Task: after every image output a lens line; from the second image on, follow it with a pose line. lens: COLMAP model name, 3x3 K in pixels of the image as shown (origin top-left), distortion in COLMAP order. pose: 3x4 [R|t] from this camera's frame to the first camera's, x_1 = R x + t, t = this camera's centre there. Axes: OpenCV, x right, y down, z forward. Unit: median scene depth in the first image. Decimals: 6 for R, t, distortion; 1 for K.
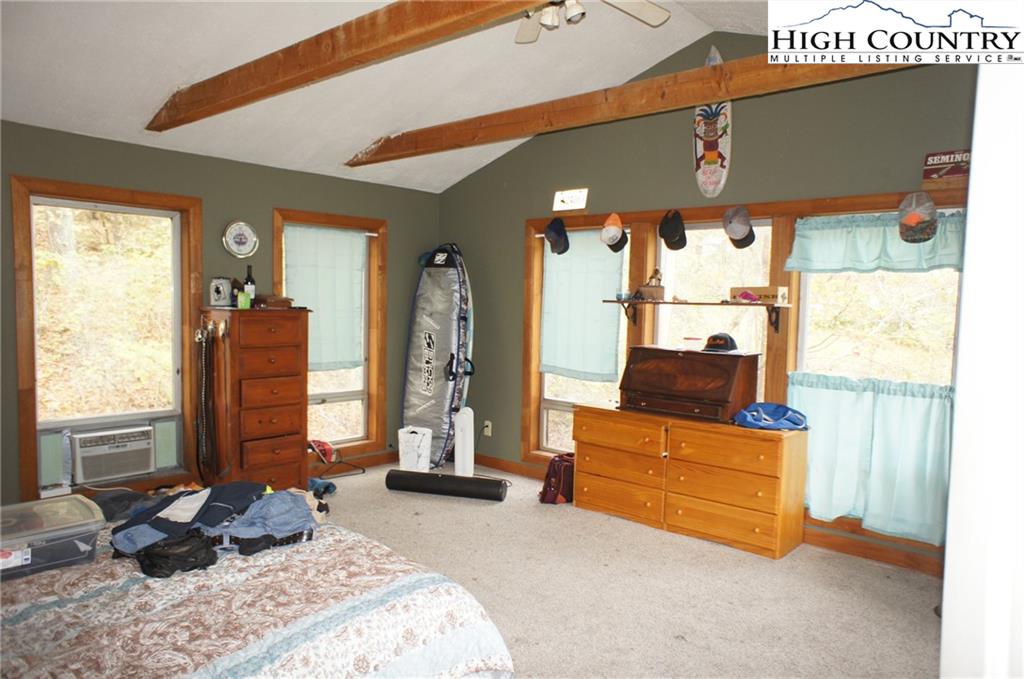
lens RADIAL K [[697.4, 0, 507.9], [0, 697.4, 341.0], [0, 0, 1]] dist [-0.041494, 0.055846]
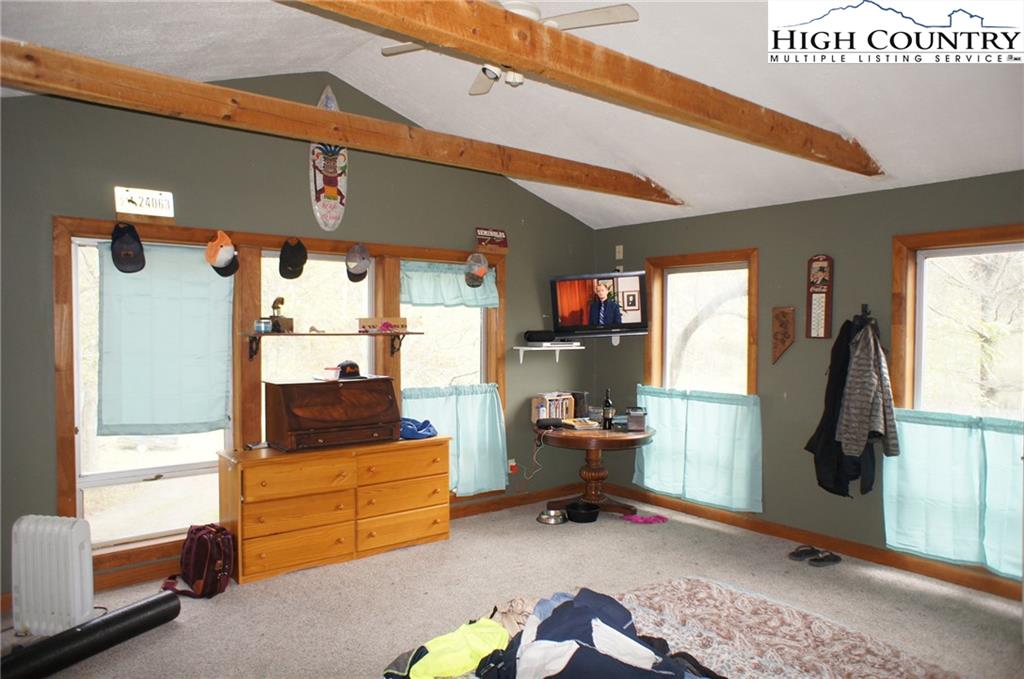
lens RADIAL K [[697.4, 0, 507.7], [0, 697.4, 341.6], [0, 0, 1]] dist [-0.041494, 0.055846]
pose [[0.168380, -0.042924, 0.984787, -0.695752], [0.060045, 0.997643, 0.033218, -0.061464], [-0.983892, 0.053538, 0.170560, 0.577495]]
